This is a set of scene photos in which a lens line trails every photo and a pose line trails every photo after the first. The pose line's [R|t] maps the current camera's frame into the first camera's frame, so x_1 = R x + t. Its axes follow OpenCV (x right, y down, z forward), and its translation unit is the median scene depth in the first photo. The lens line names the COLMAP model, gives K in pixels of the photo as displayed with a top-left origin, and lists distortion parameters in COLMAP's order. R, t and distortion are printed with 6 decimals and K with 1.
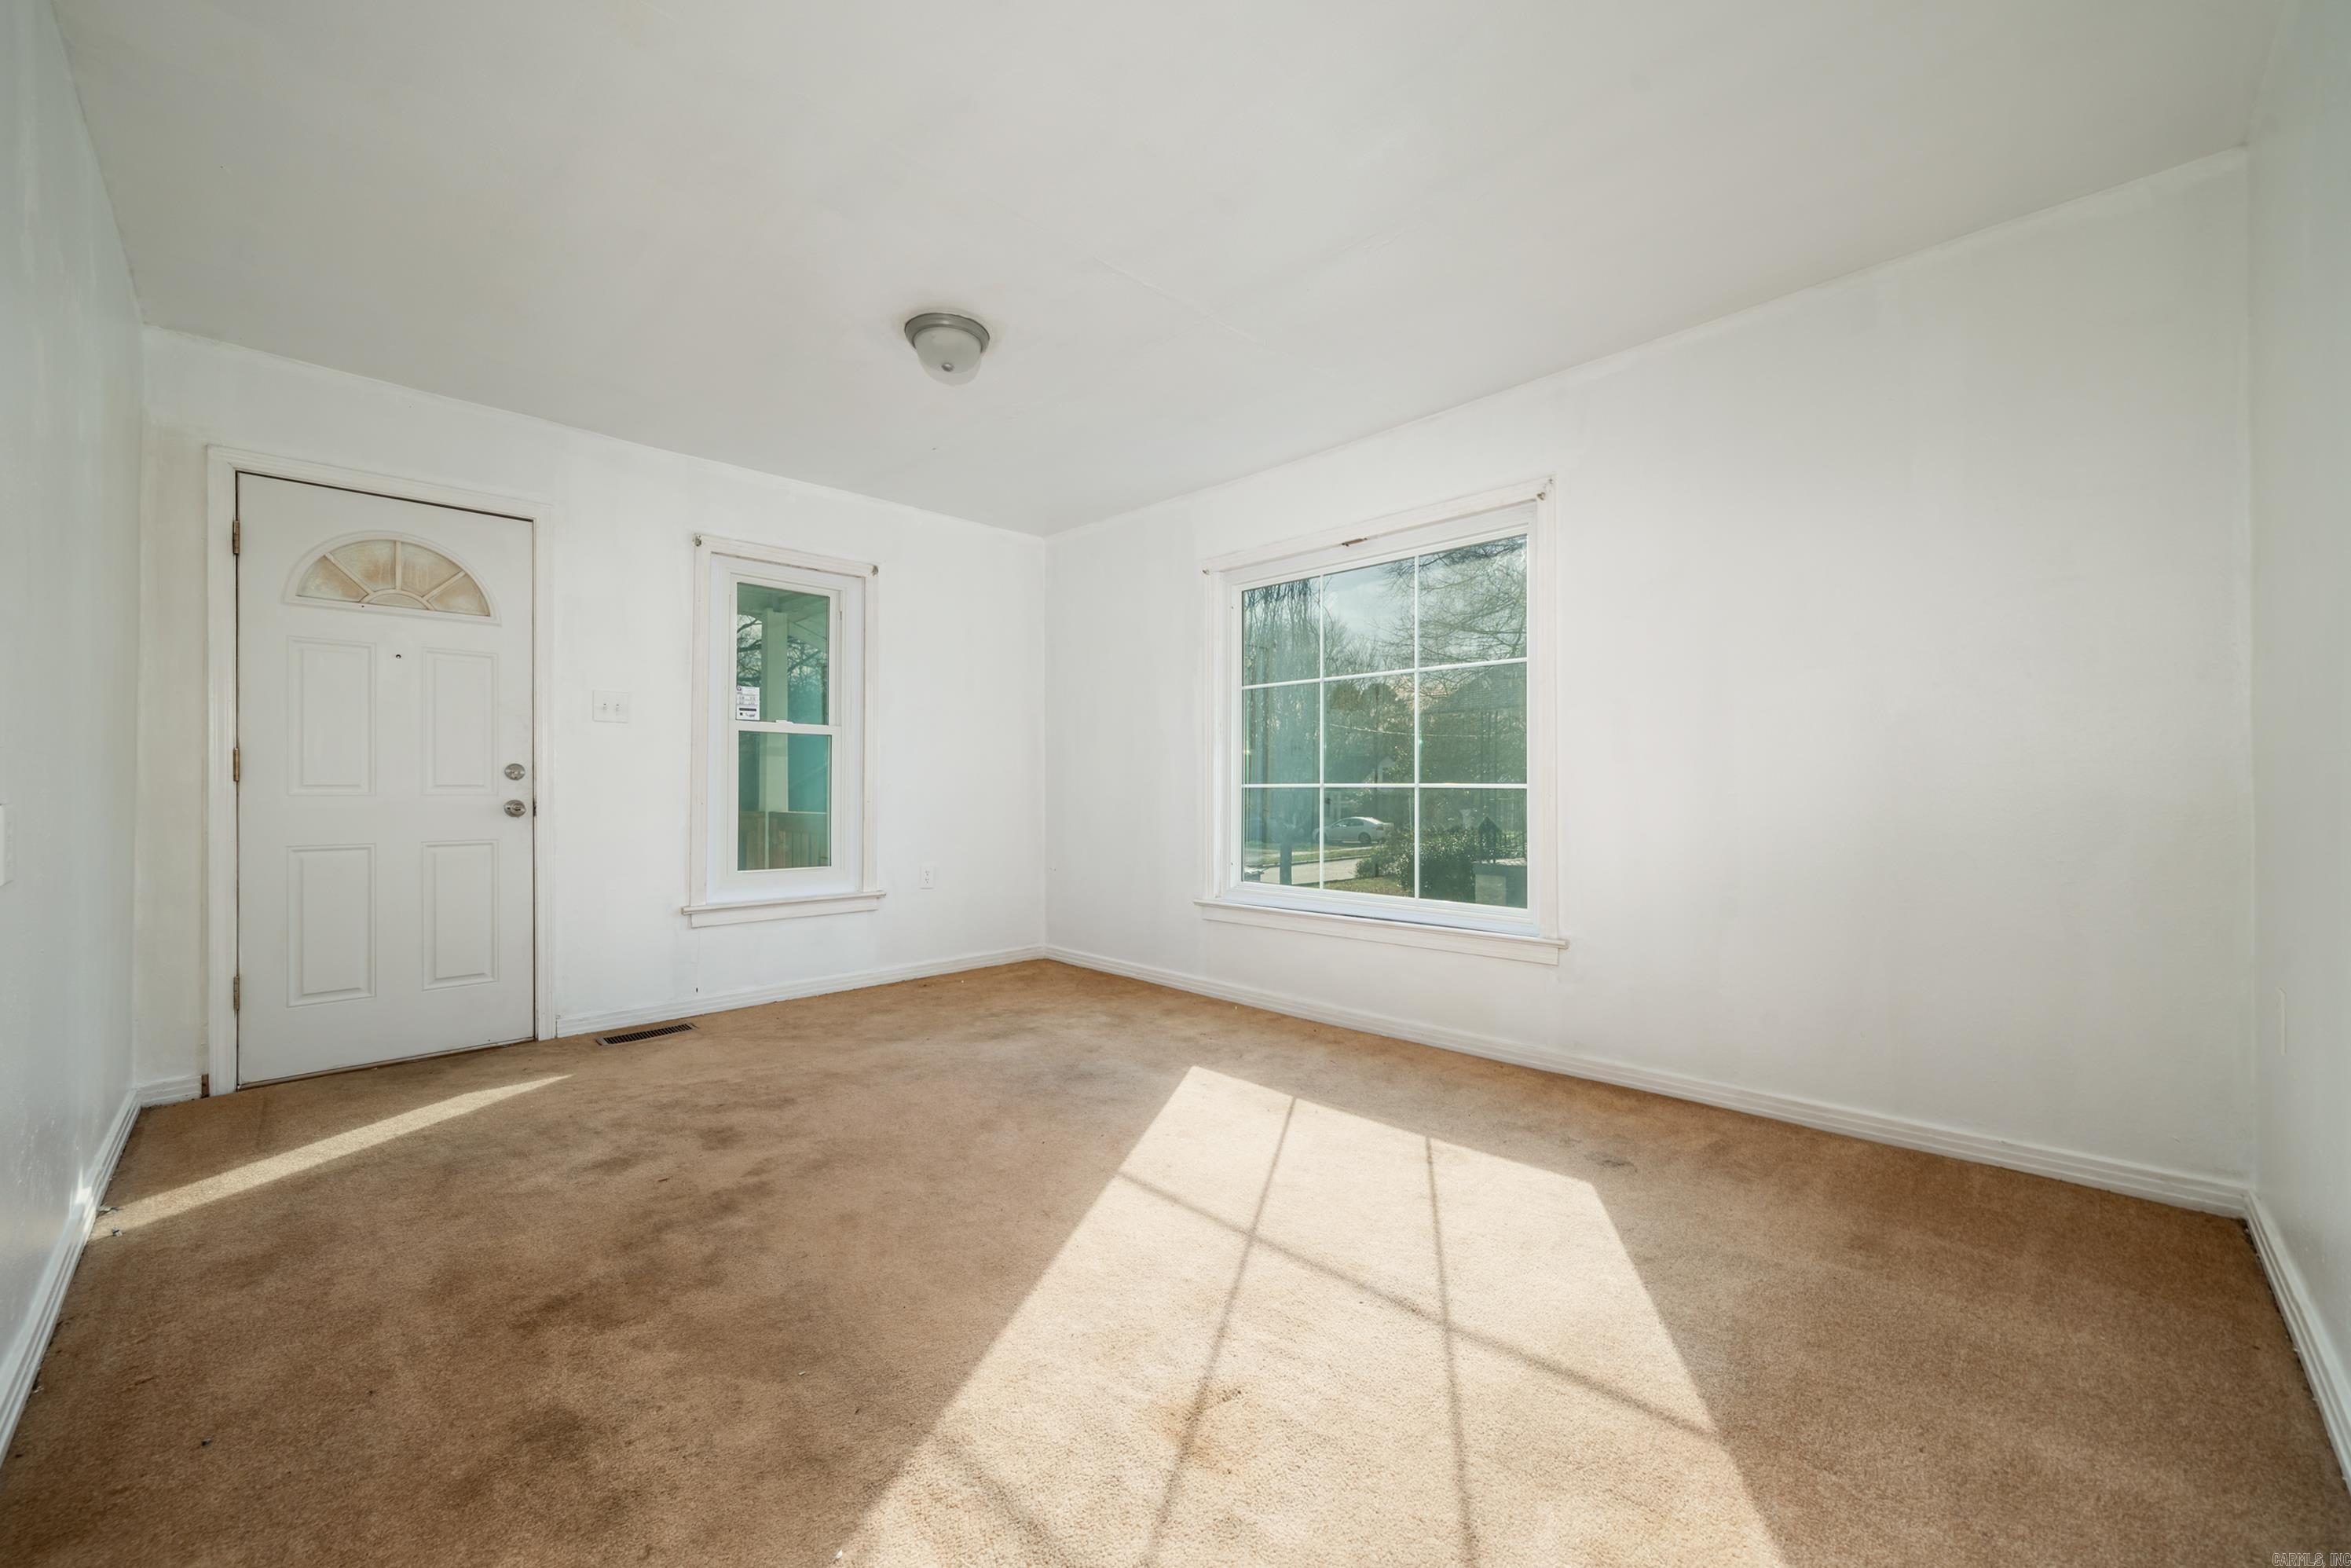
lens RADIAL K [[910.4, 0, 1172.9], [0, 910.4, 786.5], [0, 0, 1]] dist [-0.000313, 0.000042]
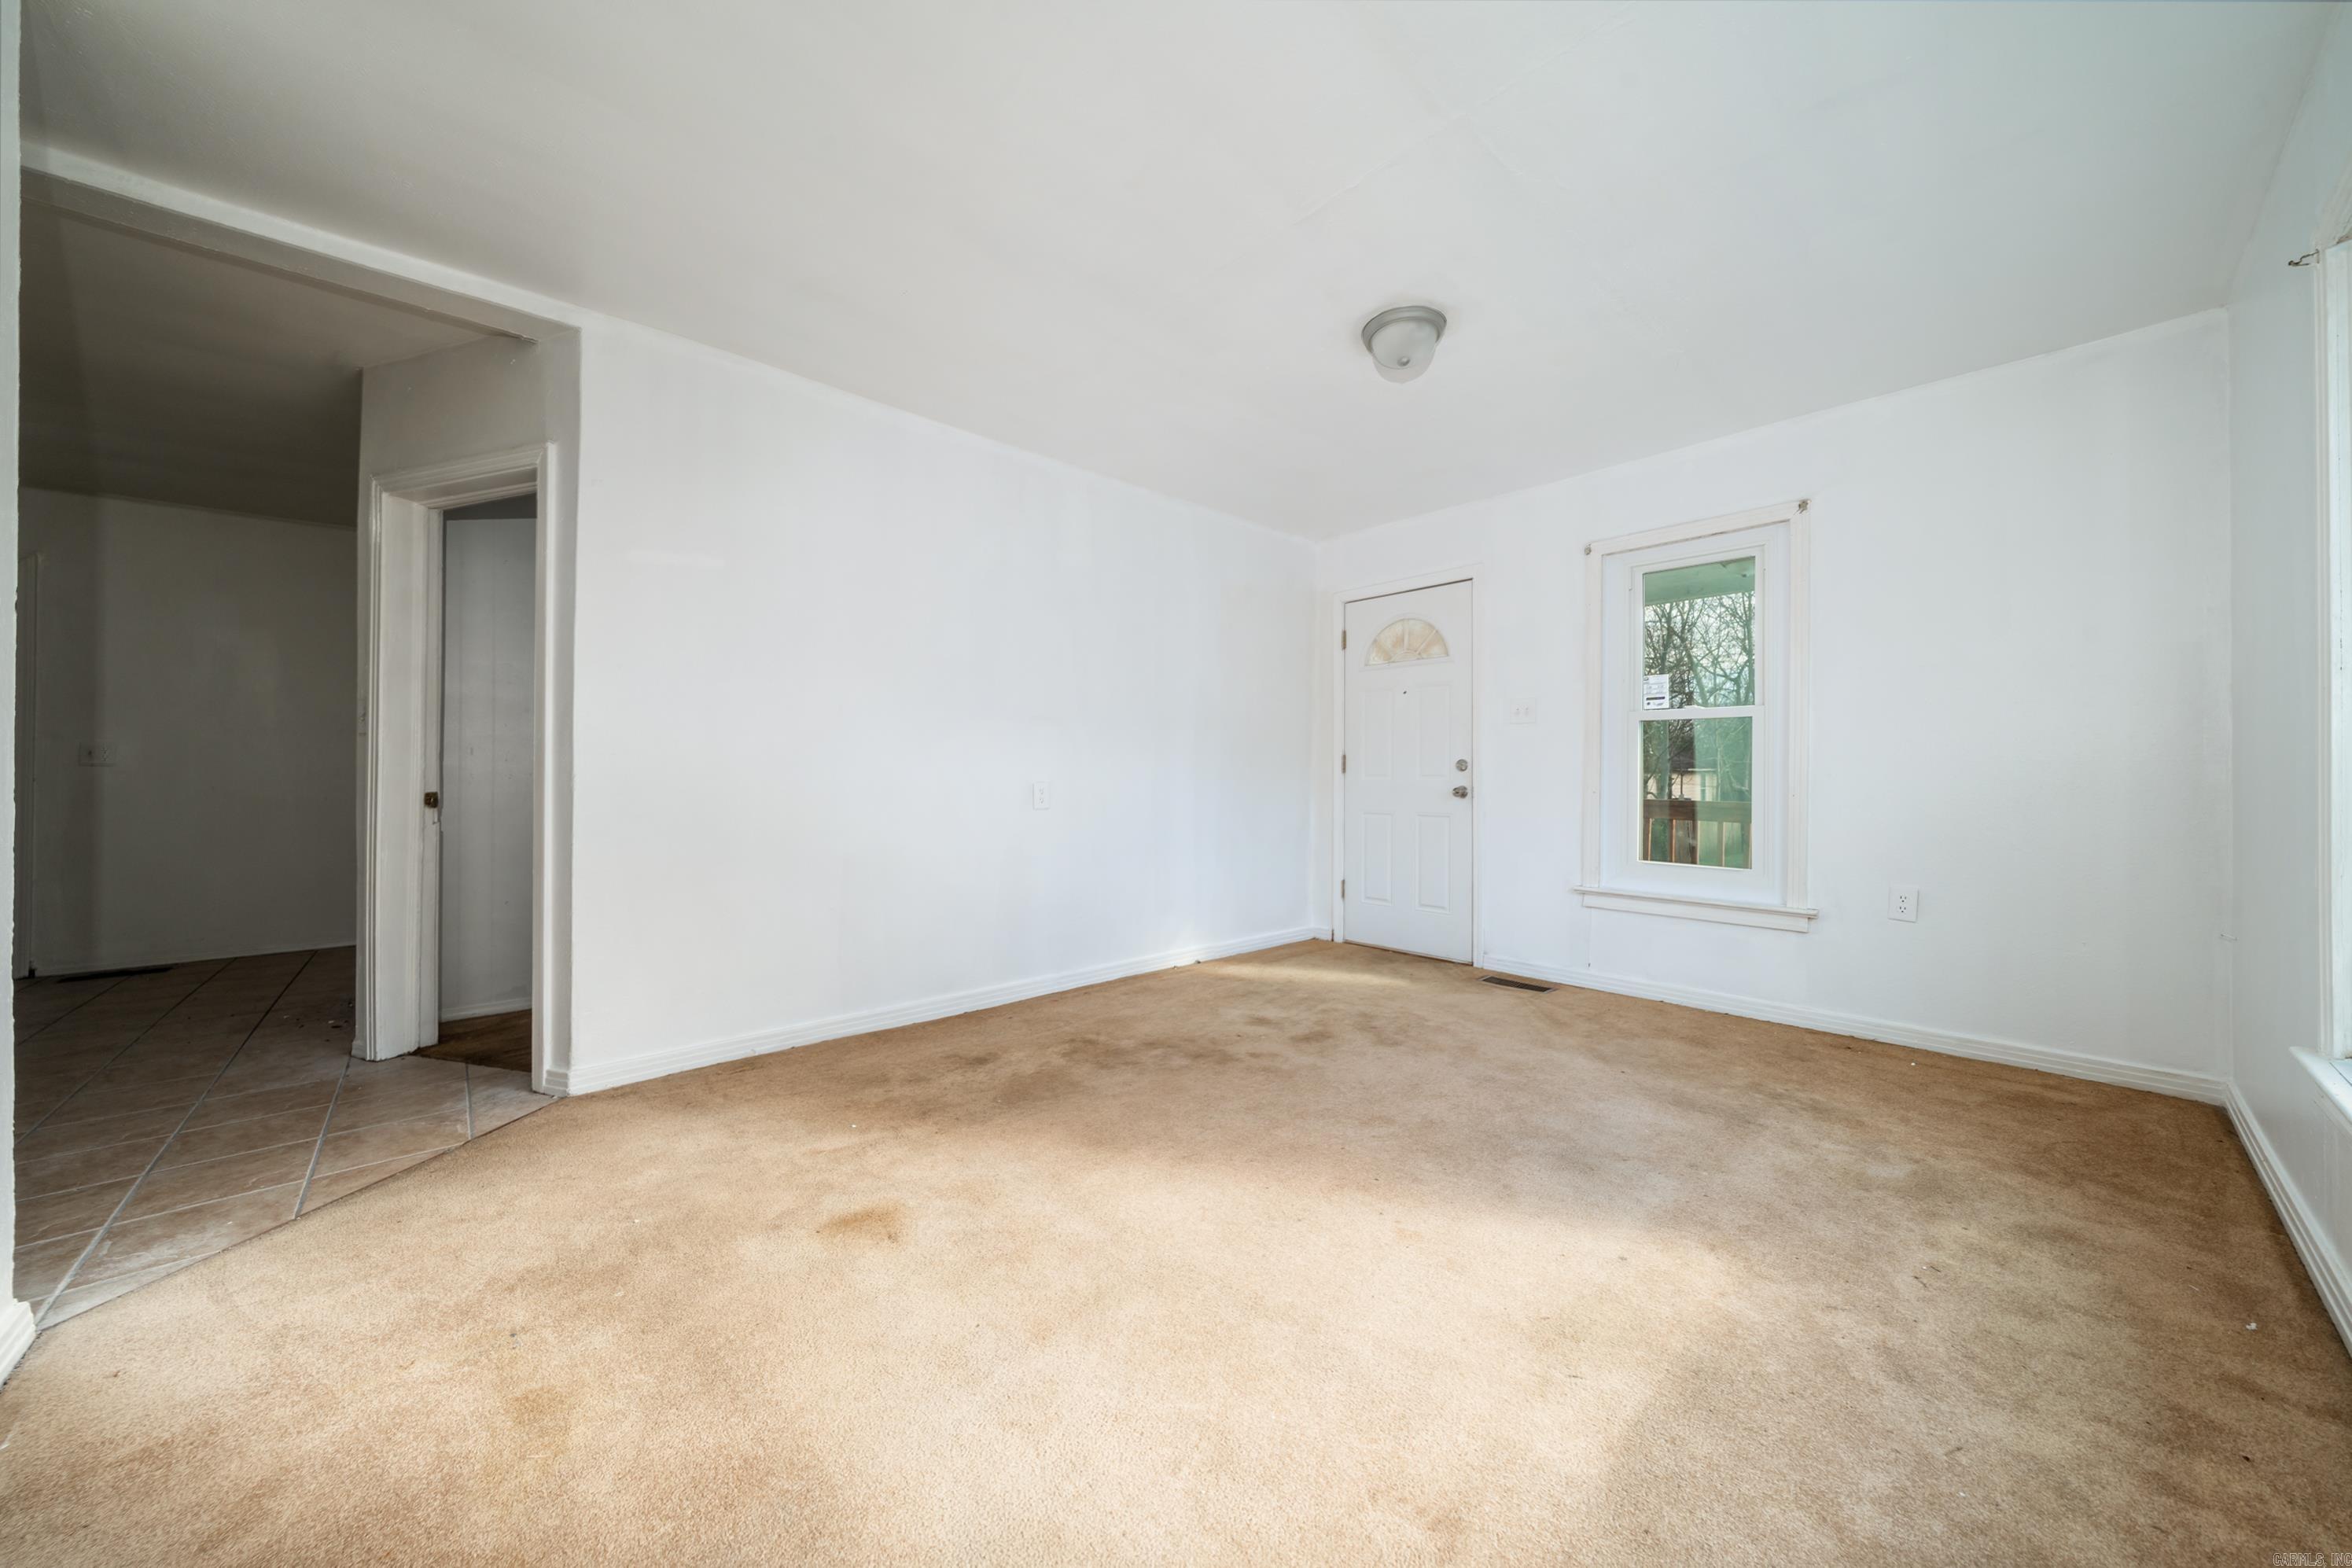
lens RADIAL K [[812.6, 0, 1180.6], [0, 812.6, 772.2], [0, 0, 1]] dist [-0.000945, -0.000025]
pose [[-0.039052, -0.004372, -0.999228, 0.564633], [-0.003253, 0.999986, -0.004249, 0.000826], [0.999232, 0.003084, -0.039066, 0.679981]]
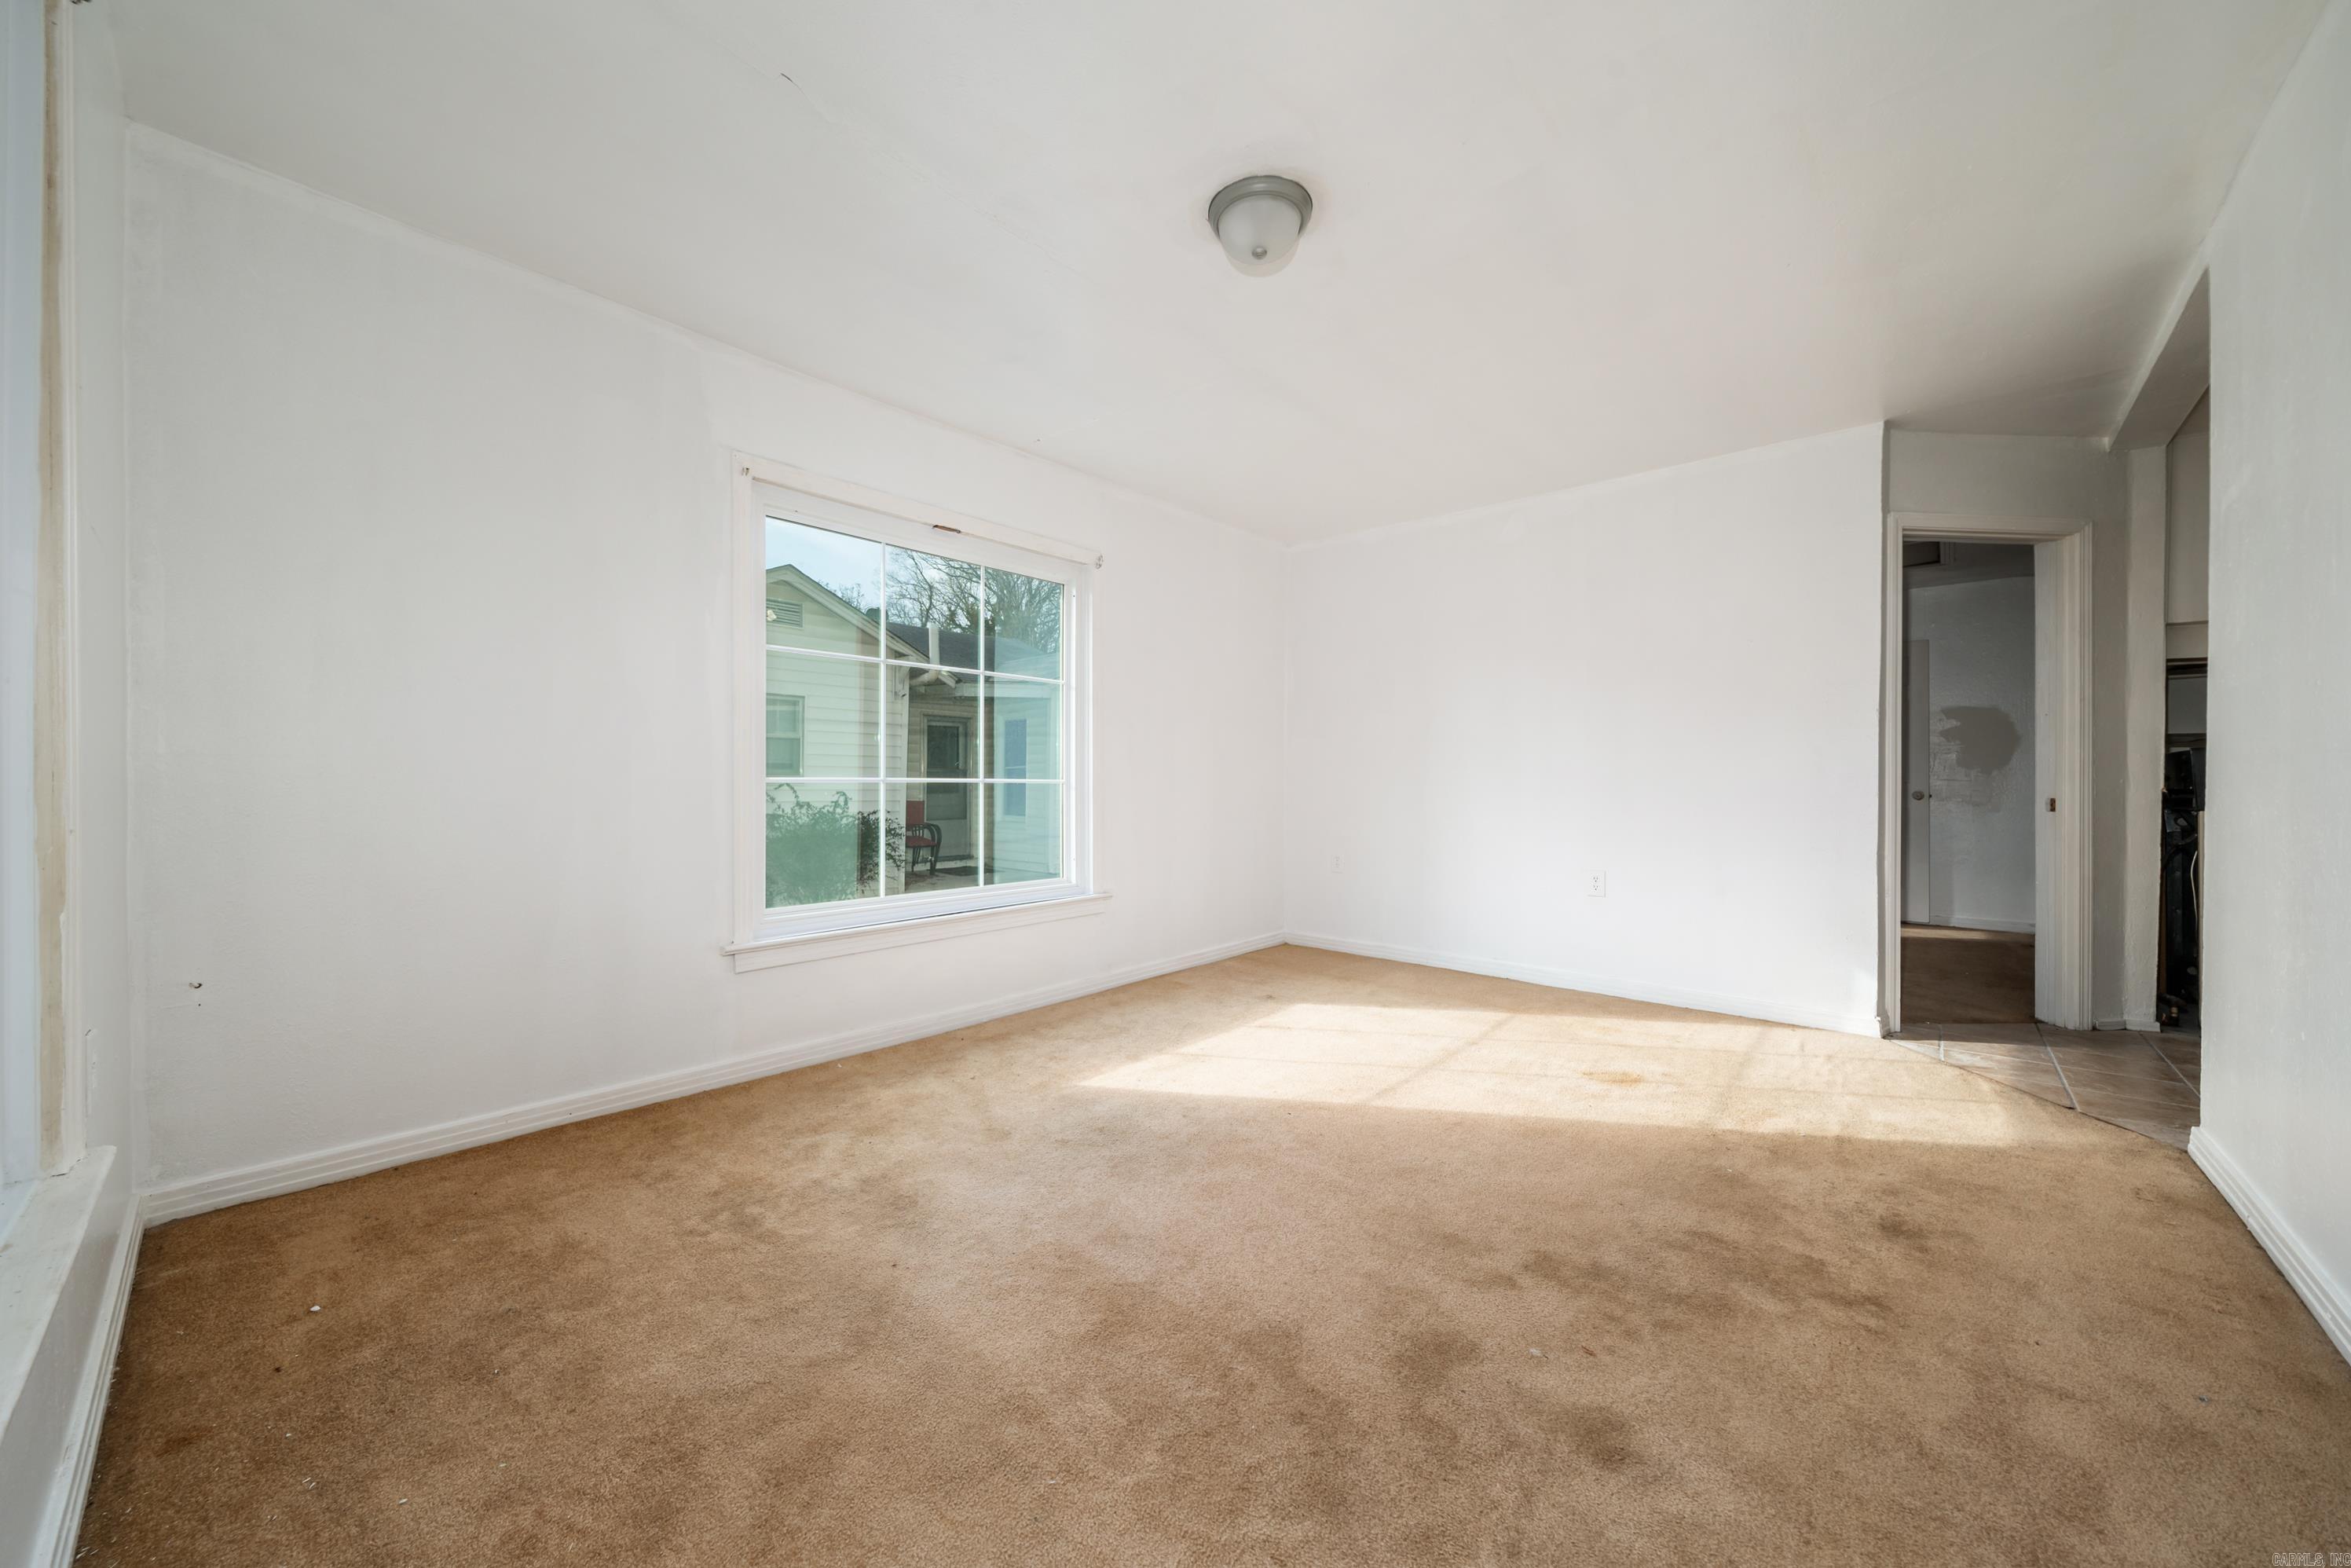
lens RADIAL K [[832.6, 0, 1168.4], [0, 832.6, 784.1], [0, 0, 1]] dist [-0.000401, -0.000004]
pose [[-0.055693, -0.001297, 0.998447, -0.831979], [-0.003994, 0.999991, 0.001076, 0.001418], [-0.998440, -0.003928, -0.055697, 0.963956]]
